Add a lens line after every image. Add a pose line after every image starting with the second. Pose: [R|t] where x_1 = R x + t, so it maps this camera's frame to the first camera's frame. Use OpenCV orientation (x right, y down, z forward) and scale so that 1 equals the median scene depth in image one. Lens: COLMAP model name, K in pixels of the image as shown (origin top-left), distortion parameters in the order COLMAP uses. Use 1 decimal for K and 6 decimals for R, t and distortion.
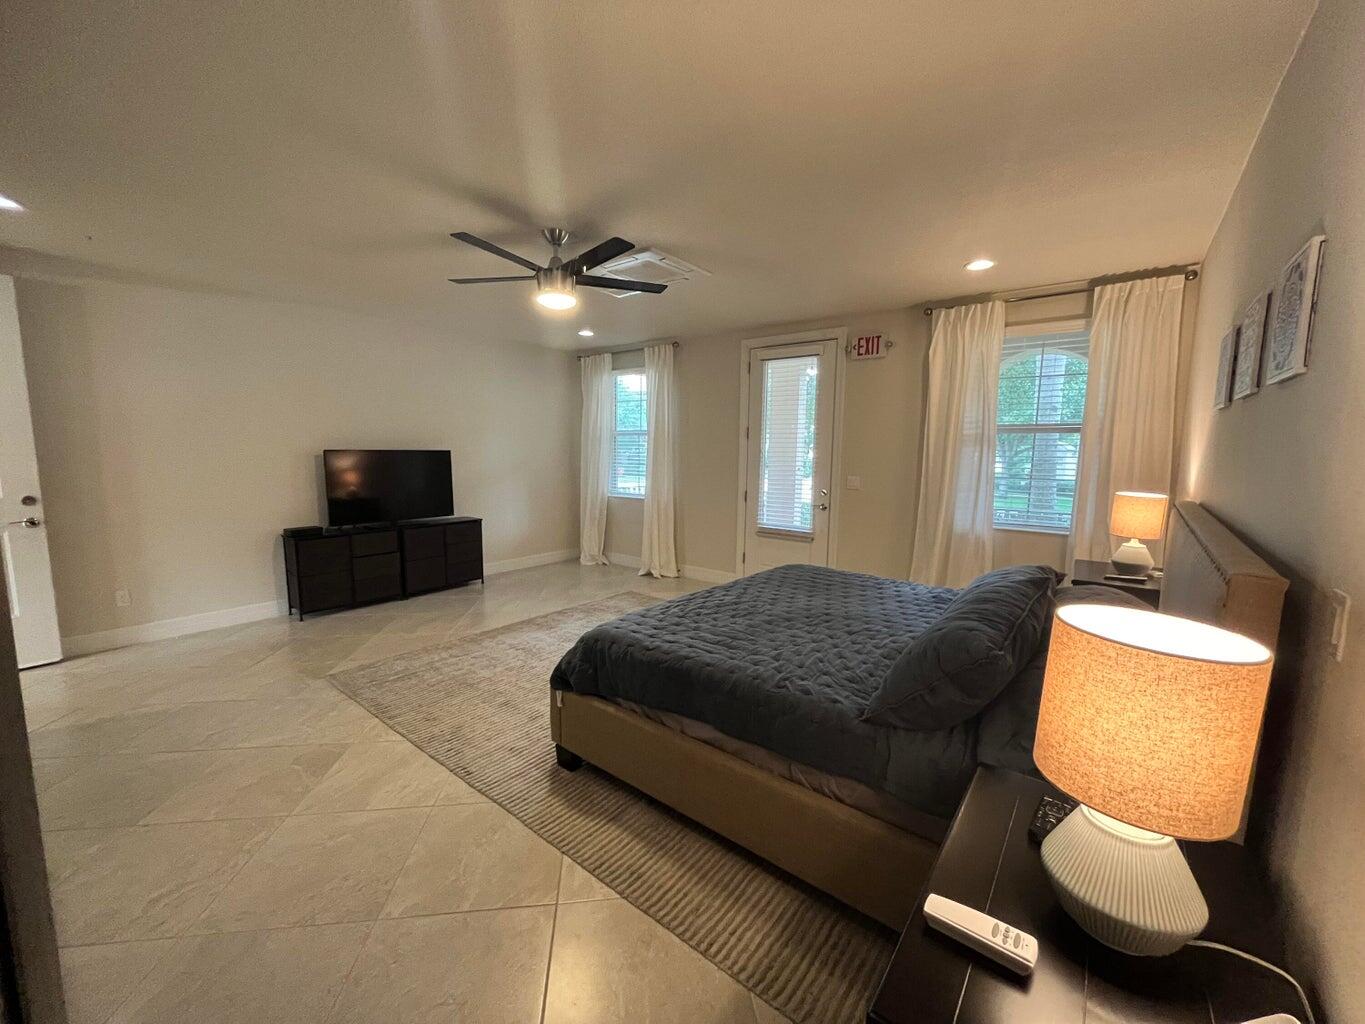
lens RADIAL K [[551.6, 0, 682.9], [0, 551.6, 516.9], [0, 0, 1]] dist [-0.003234, 0.000068]
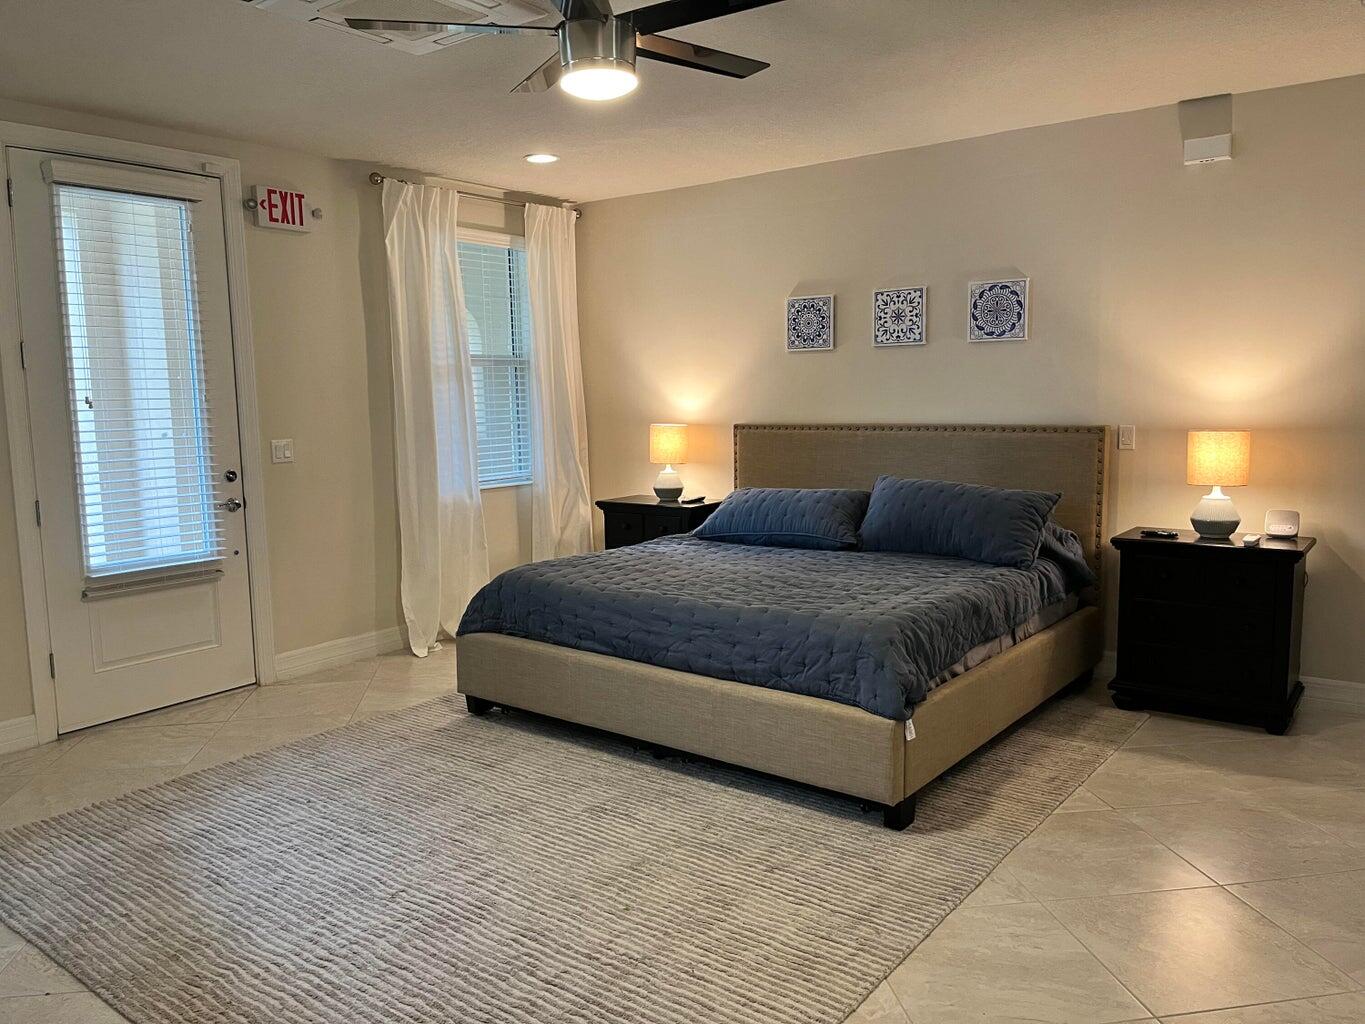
lens RADIAL K [[1036.7, 0, 692.5], [0, 1036.7, 509.7], [0, 0, 1]] dist [0.047788, -0.059595]
pose [[-0.029445, -0.125176, 0.991698, -0.775747], [0.140481, 0.981762, 0.128093, -0.083237], [-0.989645, 0.143086, -0.011324, 0.637279]]
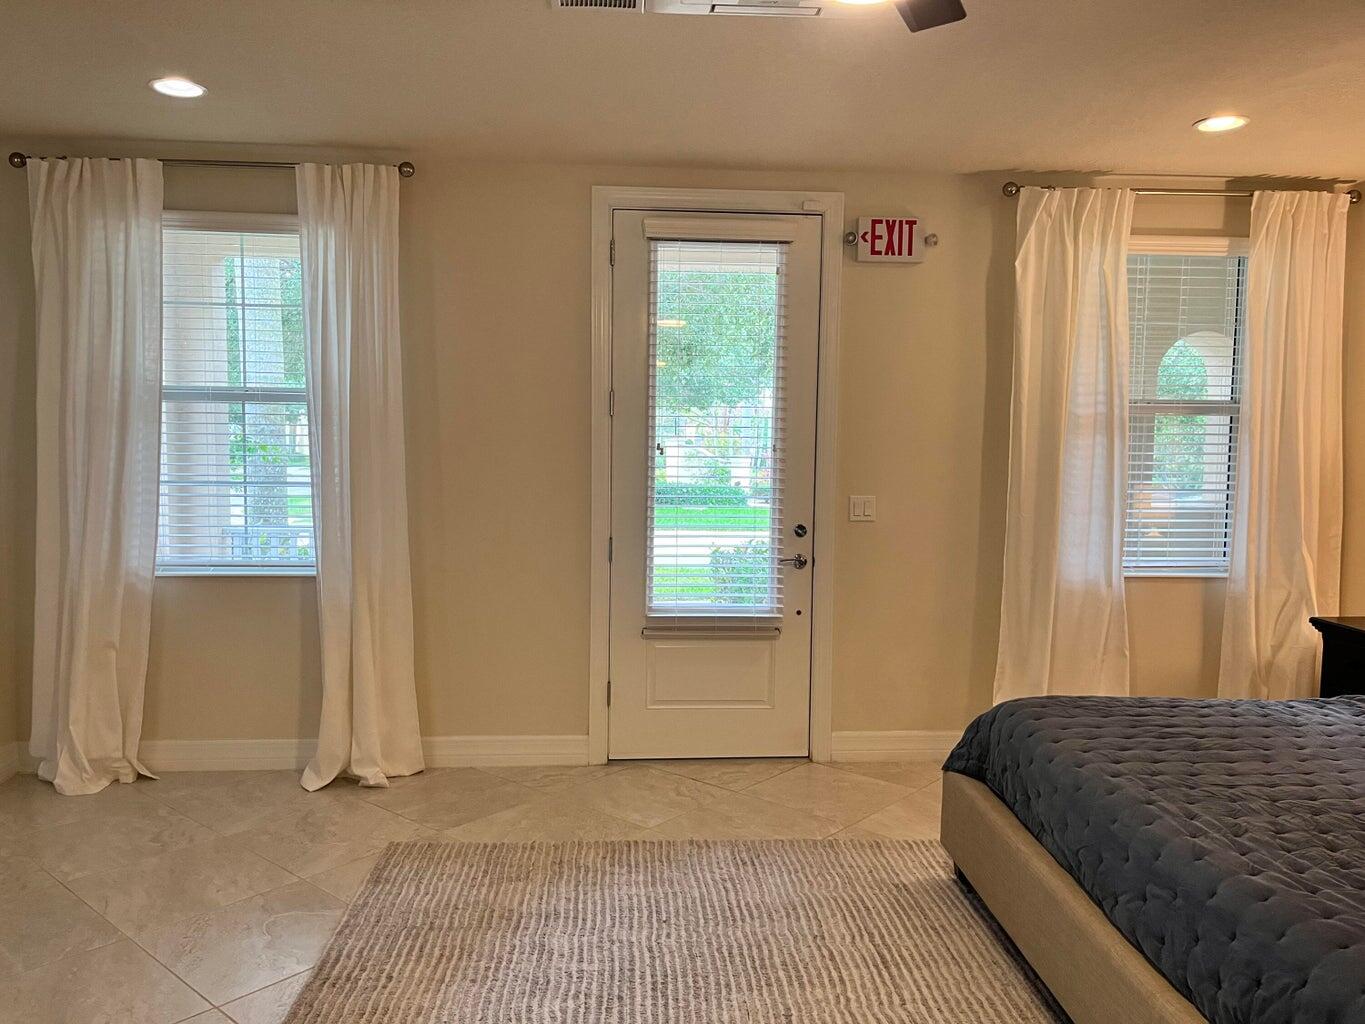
lens RADIAL K [[1036.7, 0, 675.1], [0, 1036.7, 505.0], [0, 0, 1]] dist [0.047788, -0.059595]
pose [[0.746114, -0.045171, 0.664285, -0.455247], [0.077183, 0.996838, -0.018907, -0.062162], [-0.661330, 0.065378, 0.747240, 0.429706]]
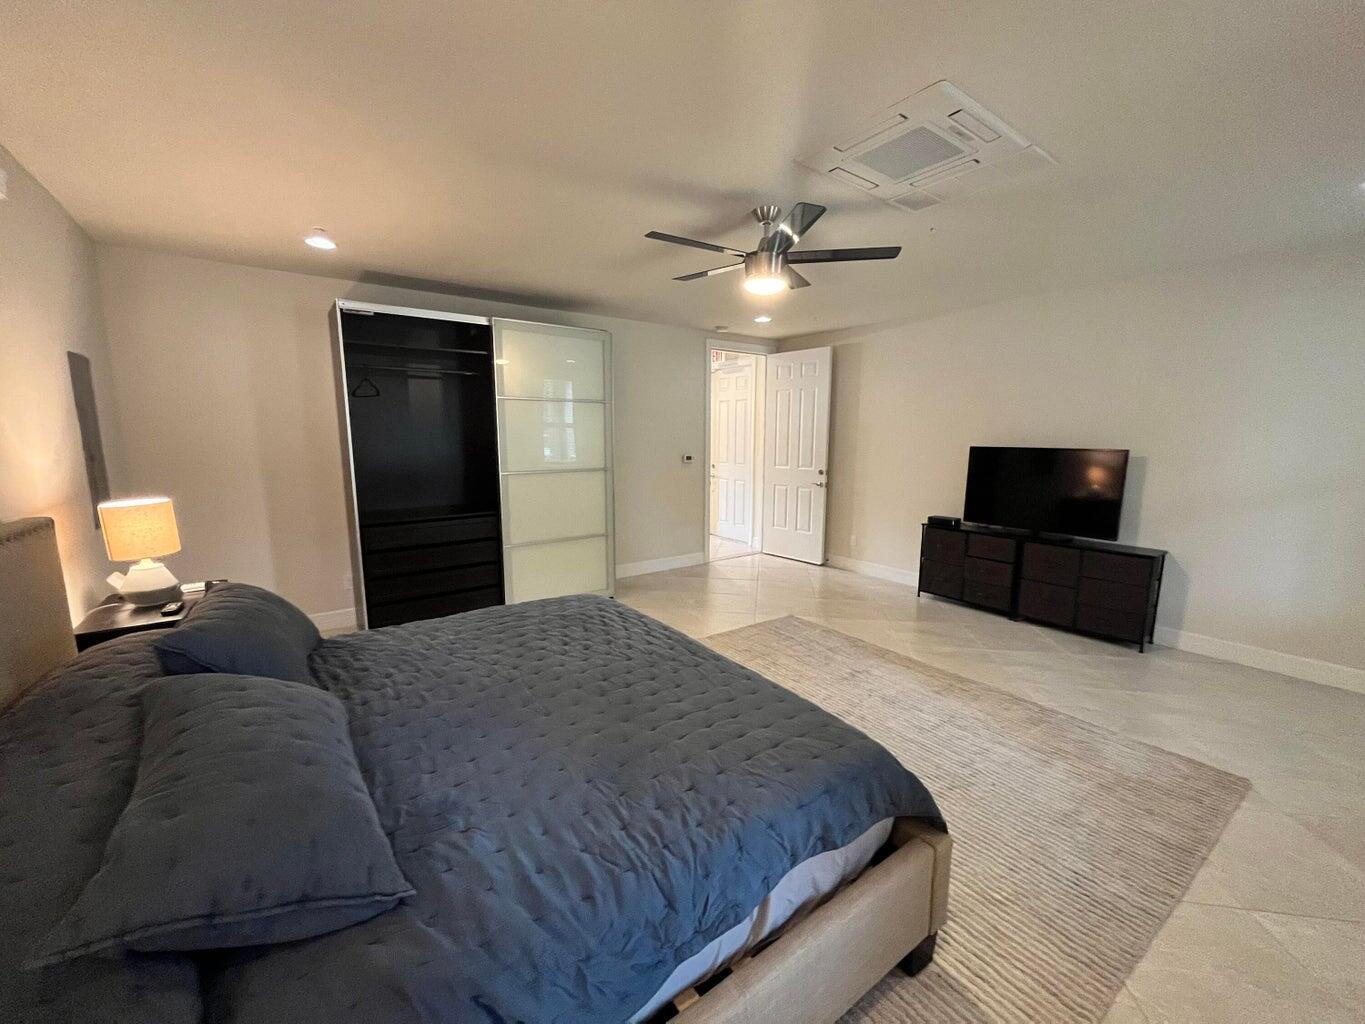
lens RADIAL K [[551.6, 0, 687.3], [0, 551.6, 513.2], [0, 0, 1]] dist [-0.003234, 0.000068]
pose [[-0.273109, 0.120875, -0.954359, 0.468987], [-0.126645, 0.978922, 0.160228, -0.094350], [0.953610, 0.164624, -0.252044, 0.762494]]
